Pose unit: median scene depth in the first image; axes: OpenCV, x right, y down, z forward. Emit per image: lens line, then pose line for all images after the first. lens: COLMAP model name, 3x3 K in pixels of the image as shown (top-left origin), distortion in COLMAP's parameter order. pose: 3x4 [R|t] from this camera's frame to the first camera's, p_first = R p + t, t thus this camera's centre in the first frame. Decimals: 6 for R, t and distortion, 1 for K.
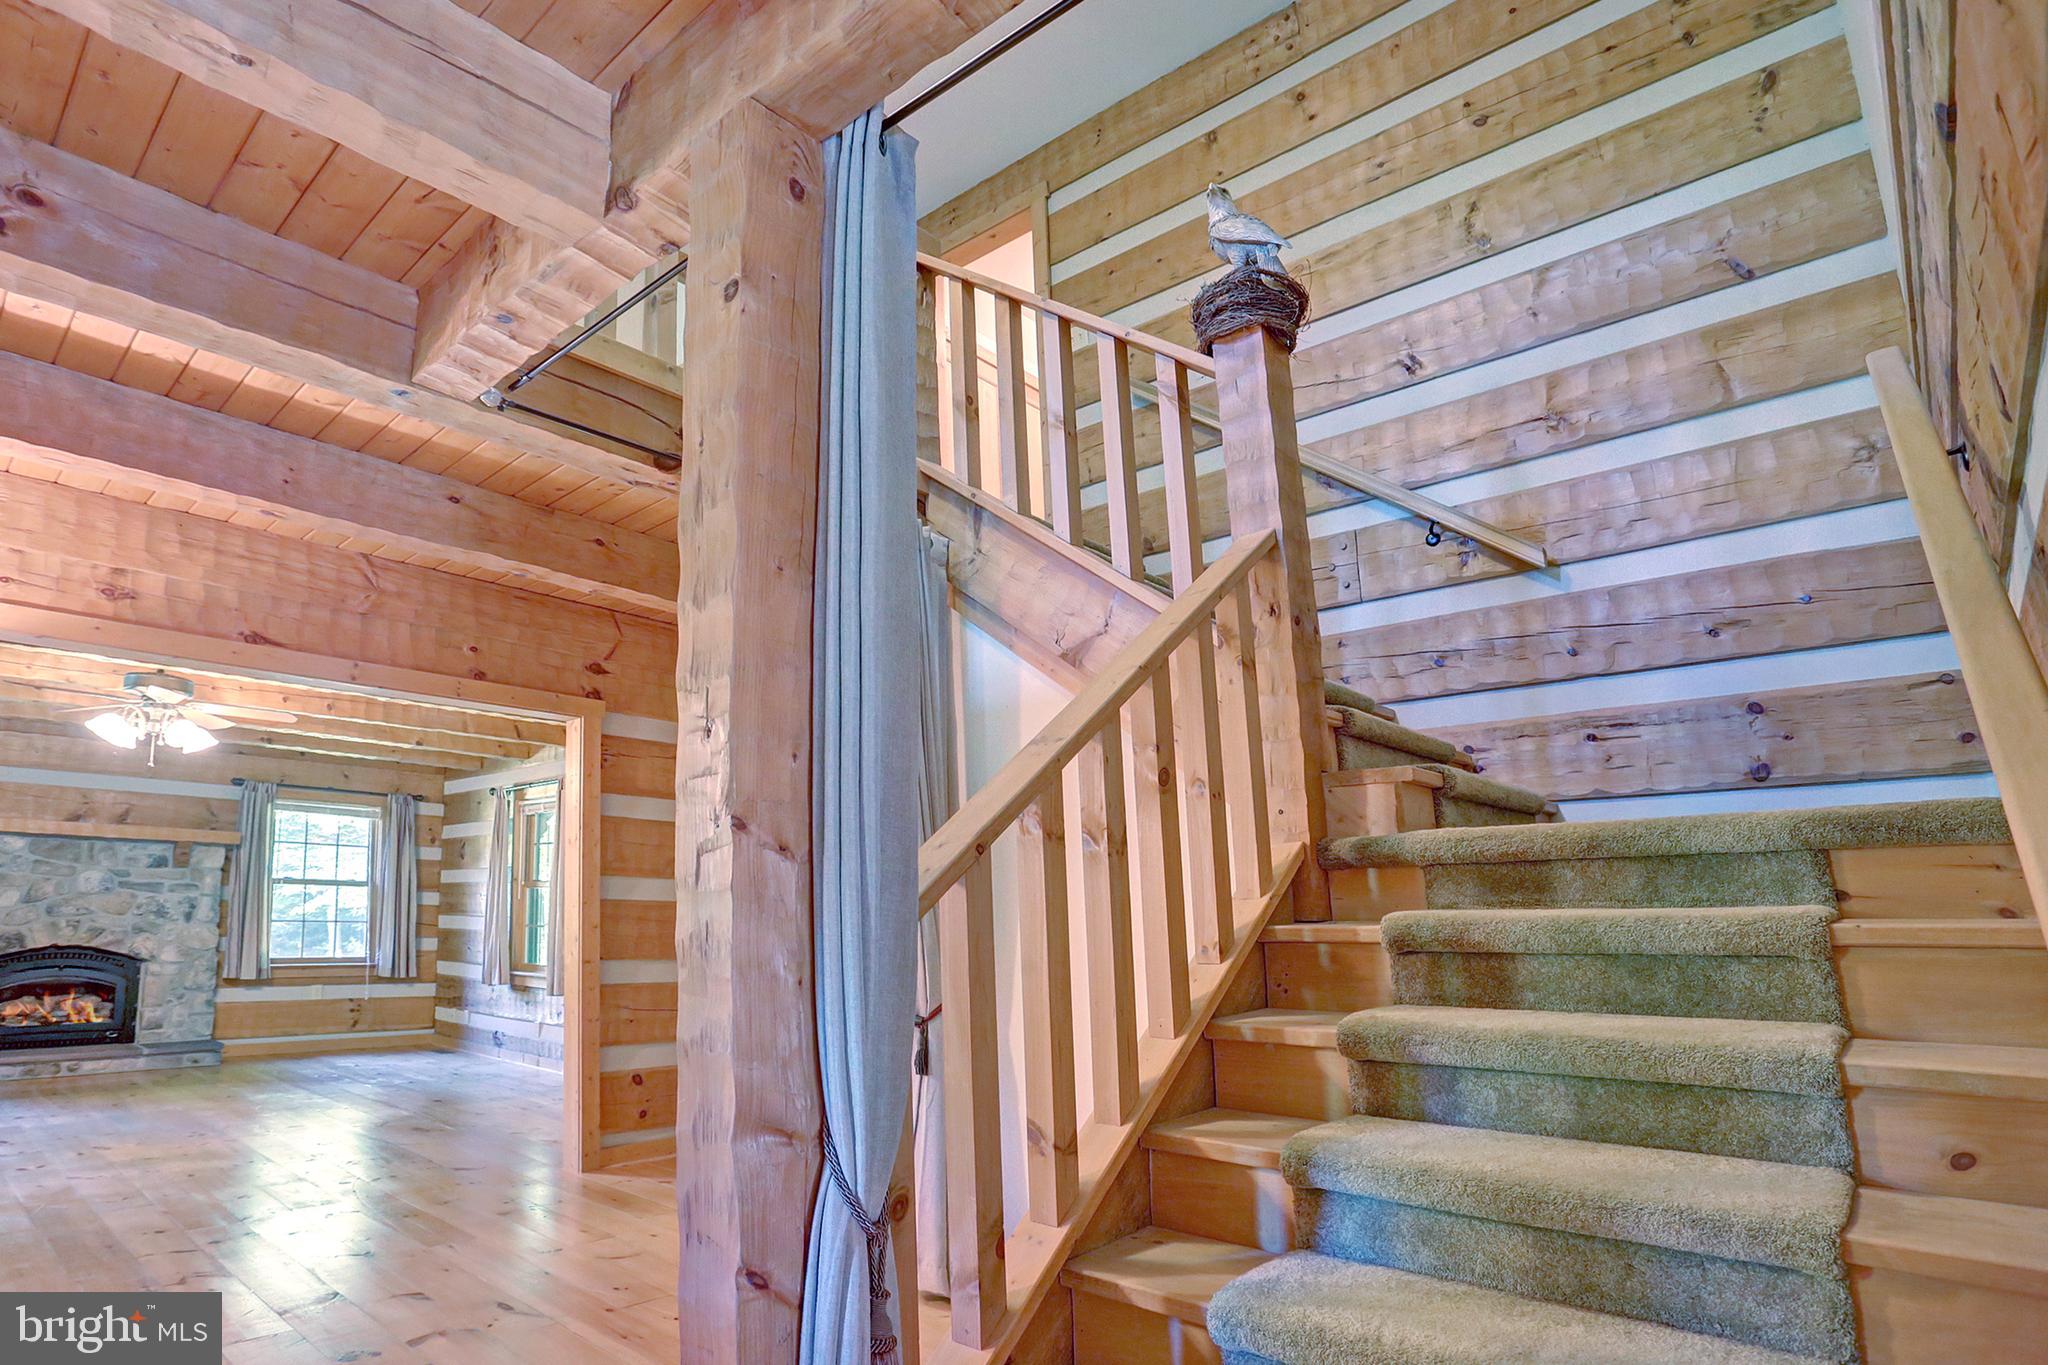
lens RADIAL K [[1046.0, 0, 981.1], [0, 1046.0, 886.2], [0, 0, 1]] dist [-0.049191, 0.016252]
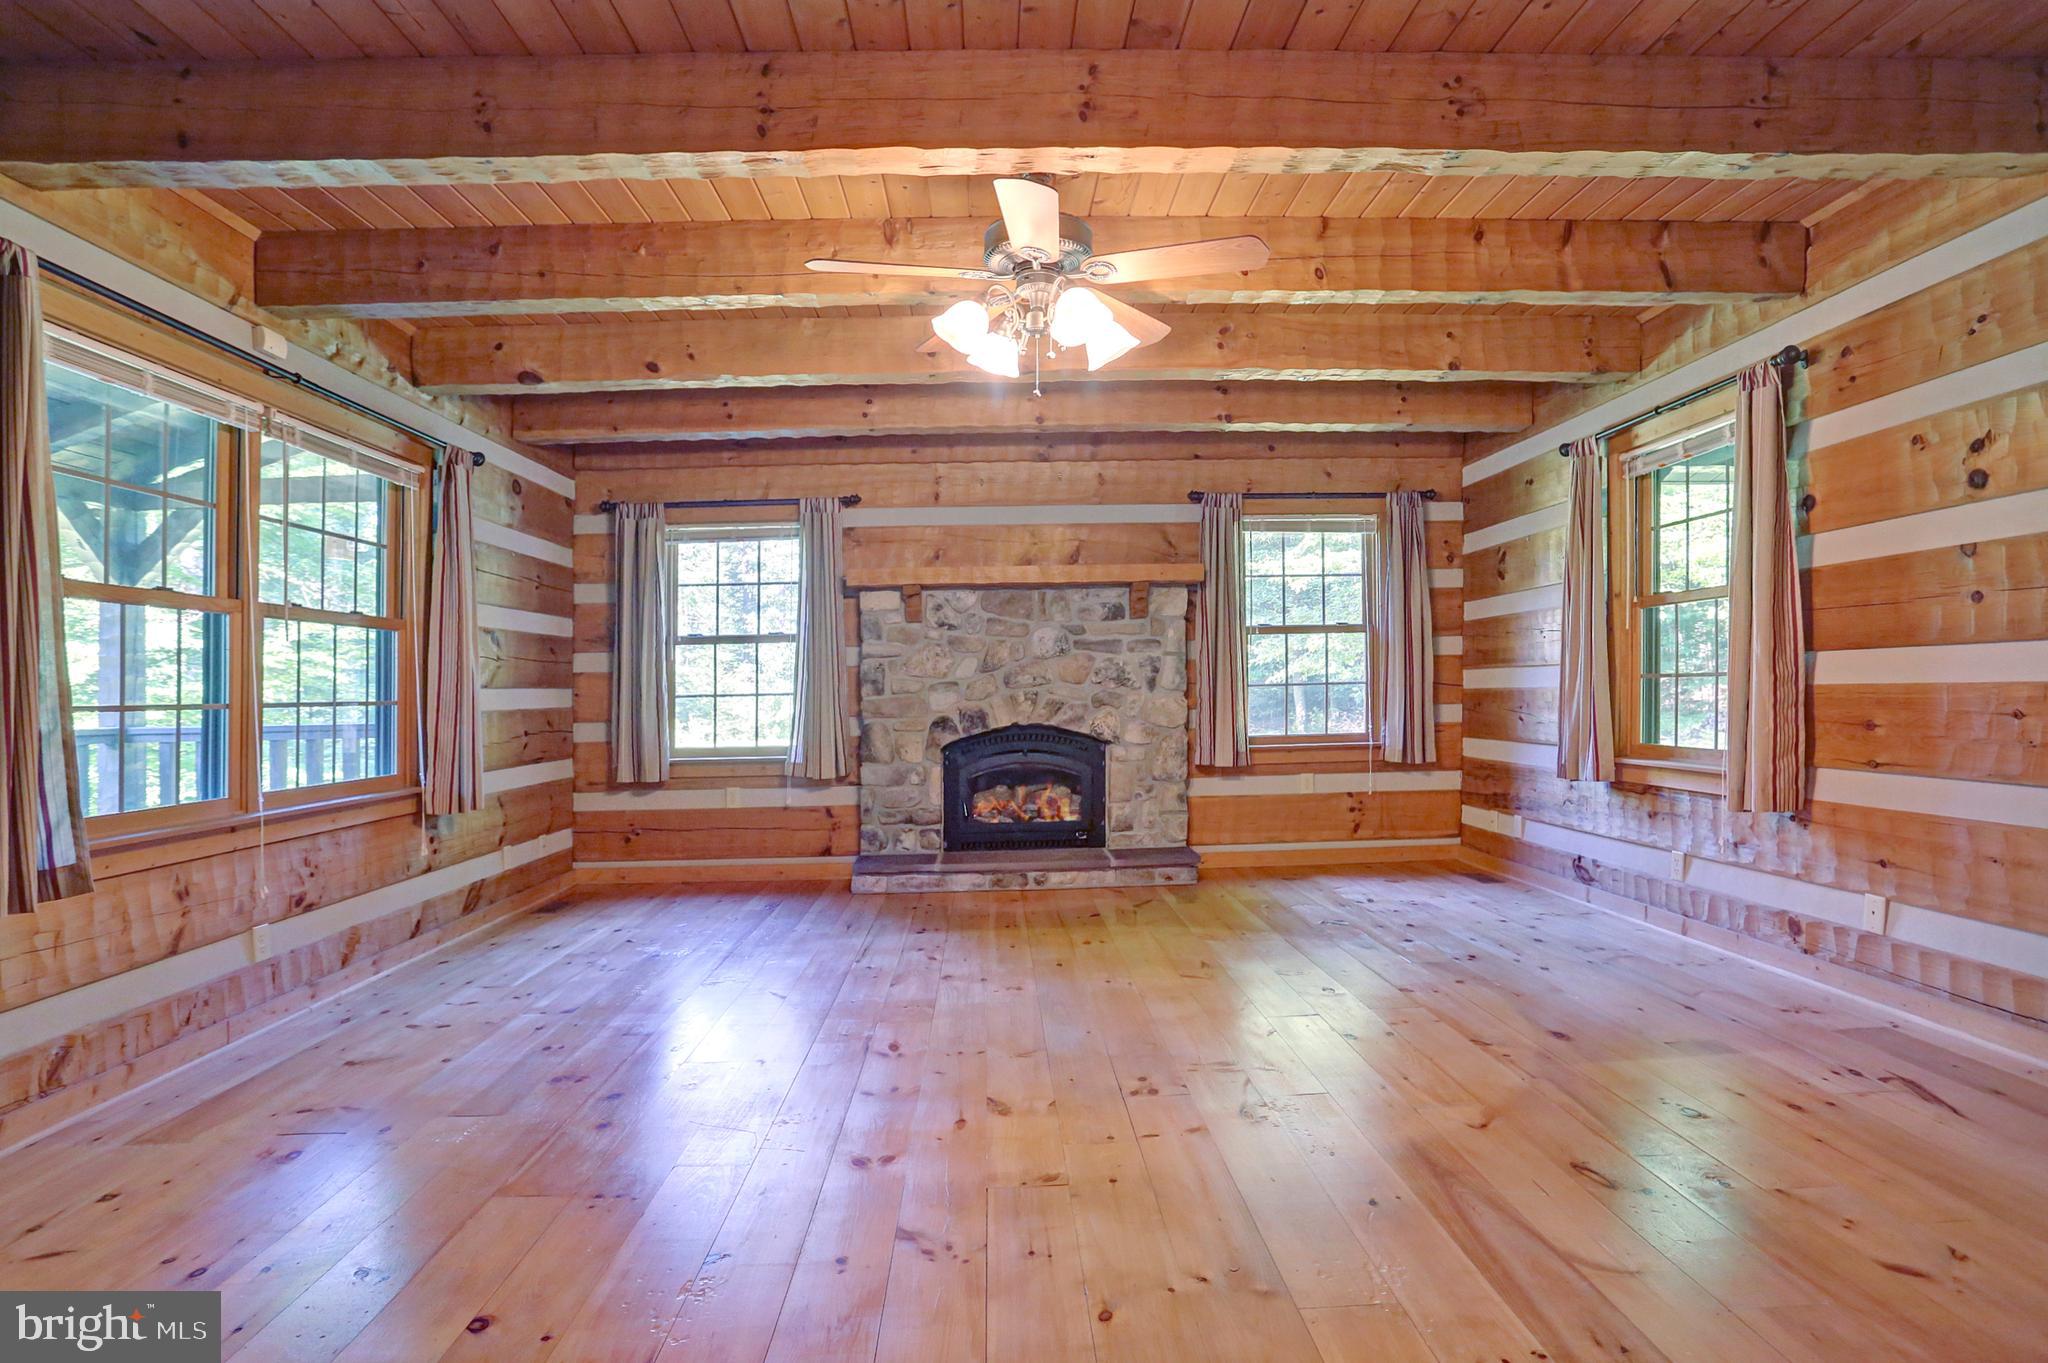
lens RADIAL K [[1046.0, 0, 1021.5], [0, 1046.0, 692.3], [0, 0, 1]] dist [-0.049191, 0.016252]
pose [[0.685428, -0.032271, -0.727425, -0.279268], [0.058524, 0.998227, 0.010861, 0.021874], [0.725785, -0.050017, 0.686101, 0.397210]]
